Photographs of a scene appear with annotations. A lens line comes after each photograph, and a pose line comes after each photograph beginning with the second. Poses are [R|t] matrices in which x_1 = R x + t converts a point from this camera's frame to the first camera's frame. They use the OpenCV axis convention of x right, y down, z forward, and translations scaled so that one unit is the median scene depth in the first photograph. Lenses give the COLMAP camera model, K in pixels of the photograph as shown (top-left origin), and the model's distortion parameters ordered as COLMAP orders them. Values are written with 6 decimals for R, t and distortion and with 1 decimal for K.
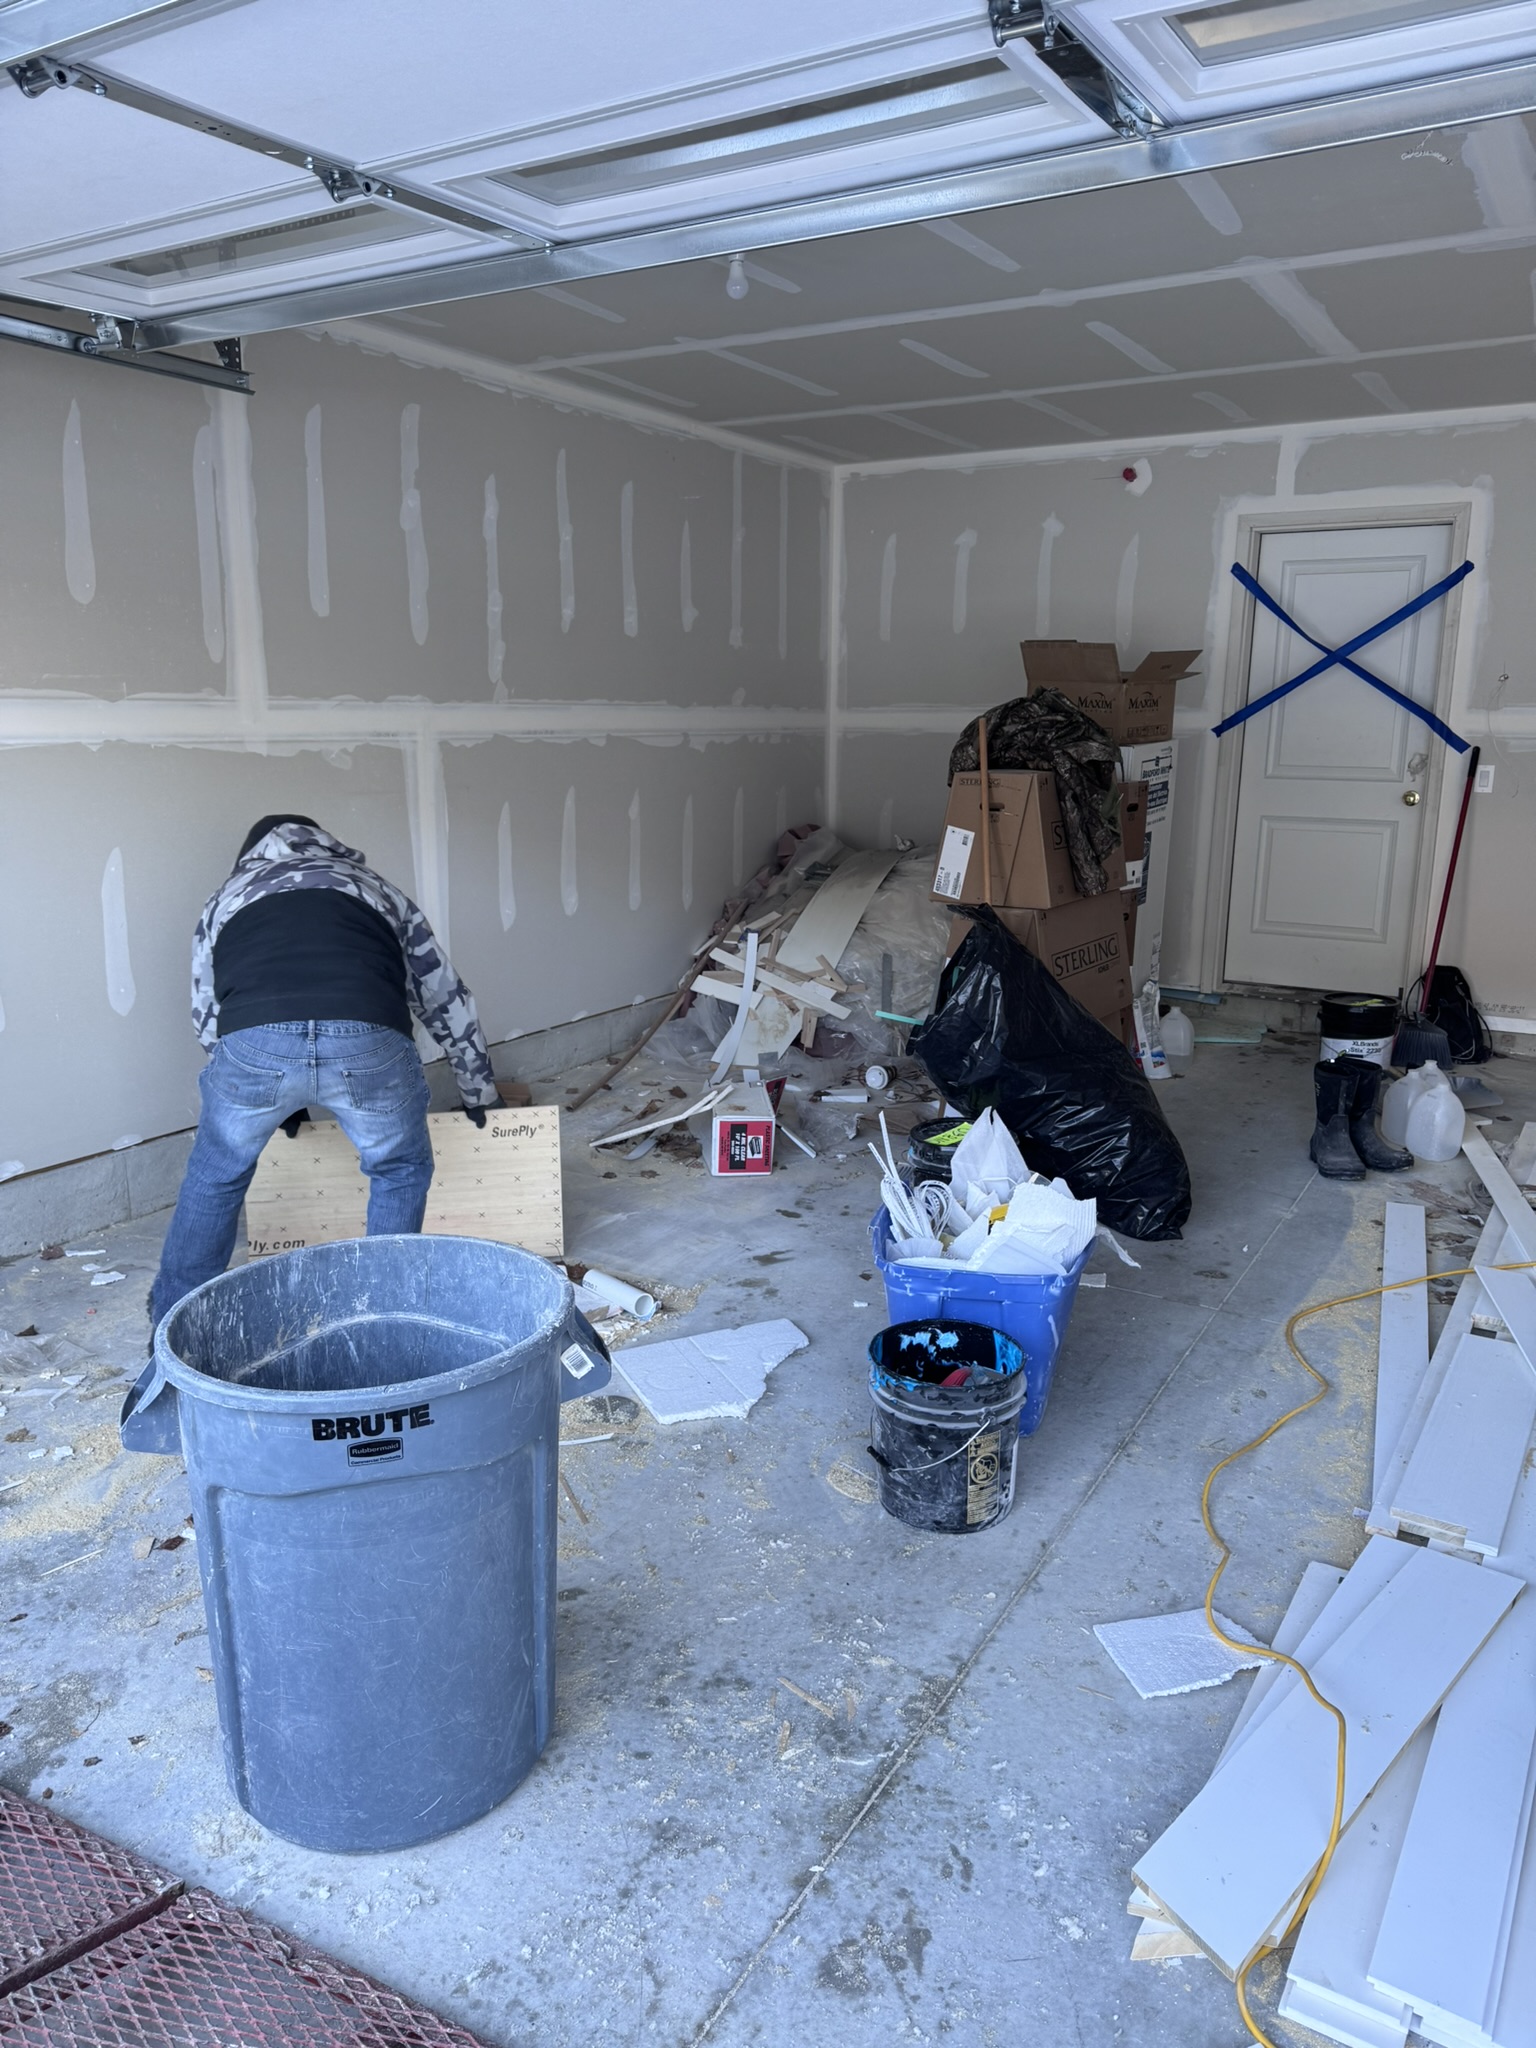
lens RADIAL K [[1519.1, 0, 763.9], [0, 1519.1, 1060.8], [0, 0, 1]] dist [-0.008133, -0.012613]
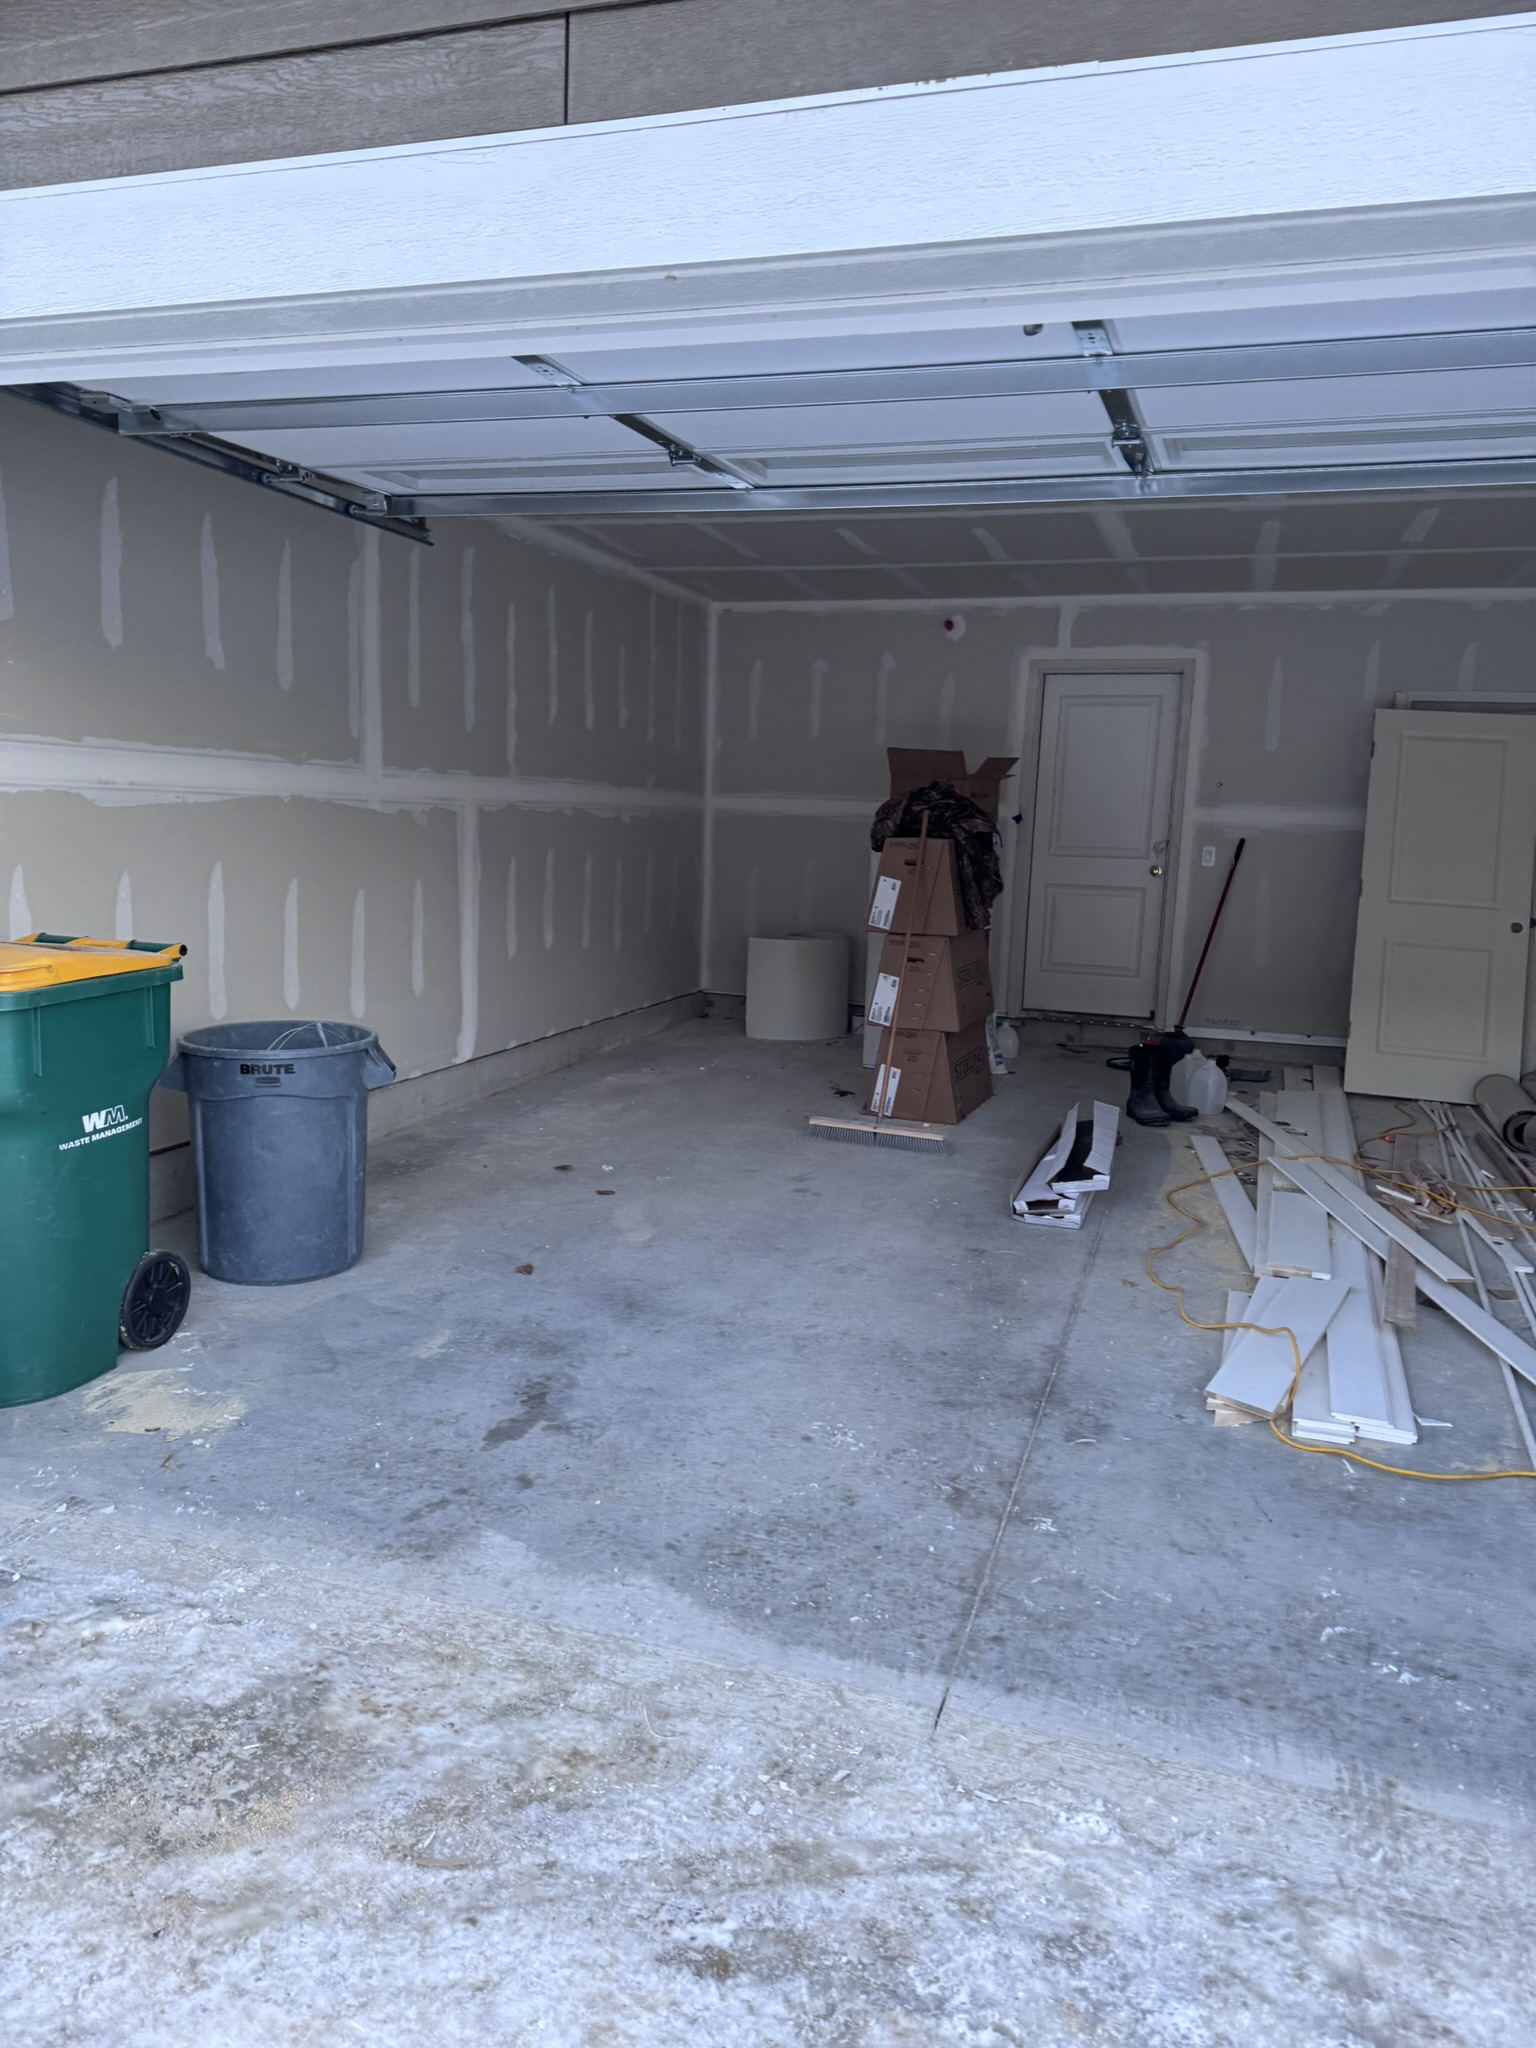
lens RADIAL K [[1519.1, 0, 763.9], [0, 1519.1, 1060.8], [0, 0, 1]] dist [-0.008133, -0.012613]
pose [[0.974195, -0.008828, 0.225534, -0.266889], [0.022886, 0.997948, -0.059796, 0.083508], [-0.224544, 0.063415, 0.972398, -0.277532]]
